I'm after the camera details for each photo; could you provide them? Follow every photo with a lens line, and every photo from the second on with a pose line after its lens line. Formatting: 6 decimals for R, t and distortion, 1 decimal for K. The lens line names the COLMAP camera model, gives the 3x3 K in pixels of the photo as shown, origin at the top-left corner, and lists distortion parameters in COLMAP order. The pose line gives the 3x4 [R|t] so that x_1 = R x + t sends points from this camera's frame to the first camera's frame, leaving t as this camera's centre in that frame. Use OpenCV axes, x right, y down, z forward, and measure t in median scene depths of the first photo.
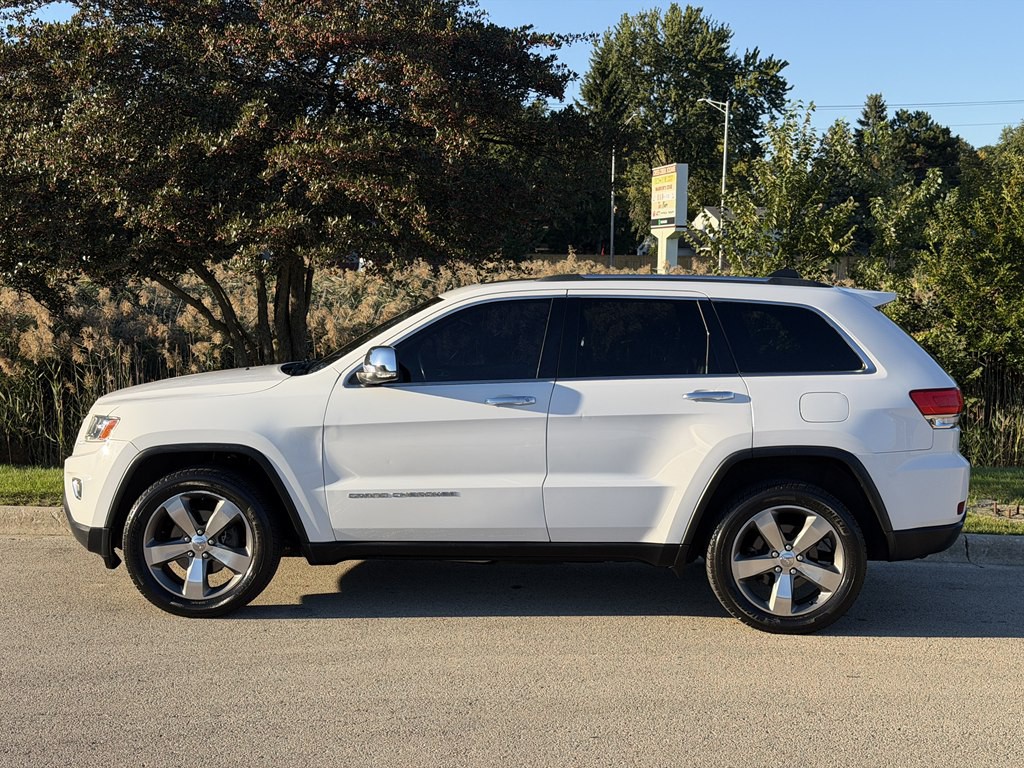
lens RADIAL K [[1444.1, 0, 512.0], [0, 1444.1, 384.0], [0, 0, 1]] dist [0.142954, -0.163954]
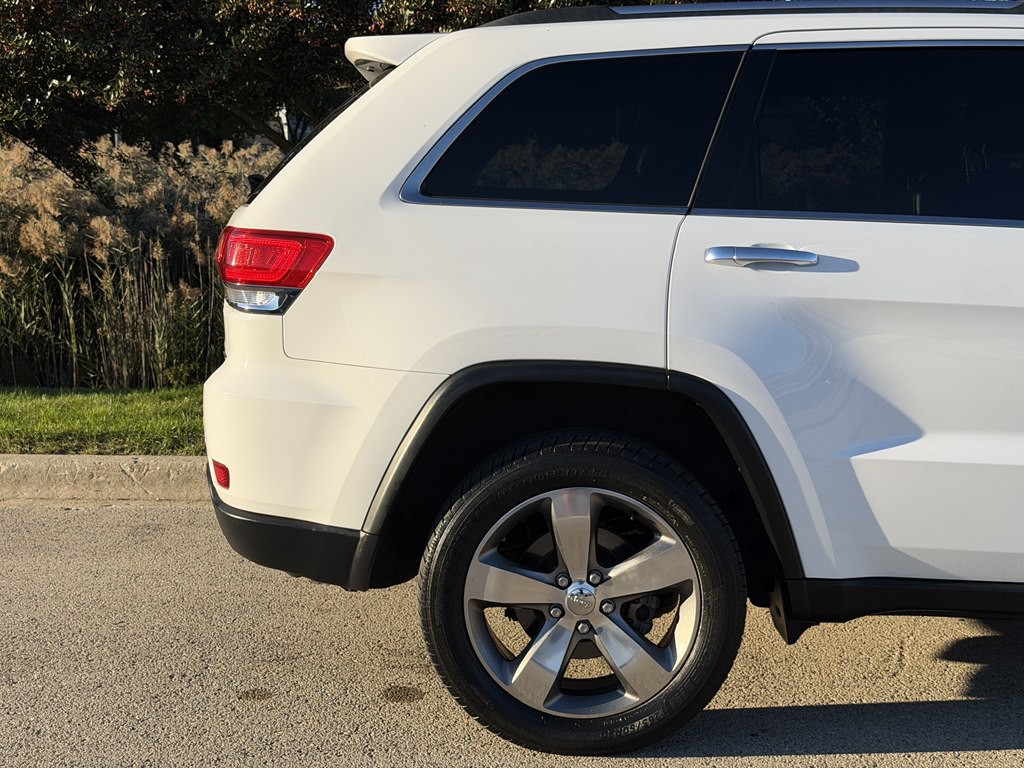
lens RADIAL K [[1490.5, 0, 512.0], [0, 1490.5, 384.0], [0, 0, 1]] dist [0.127606, -0.015951]
pose [[0.999861, -0.016632, 0.001057, -0.135515], [0.016530, 0.997814, 0.063988, 0.011418], [-0.002119, -0.063962, 0.997950, 0.321169]]
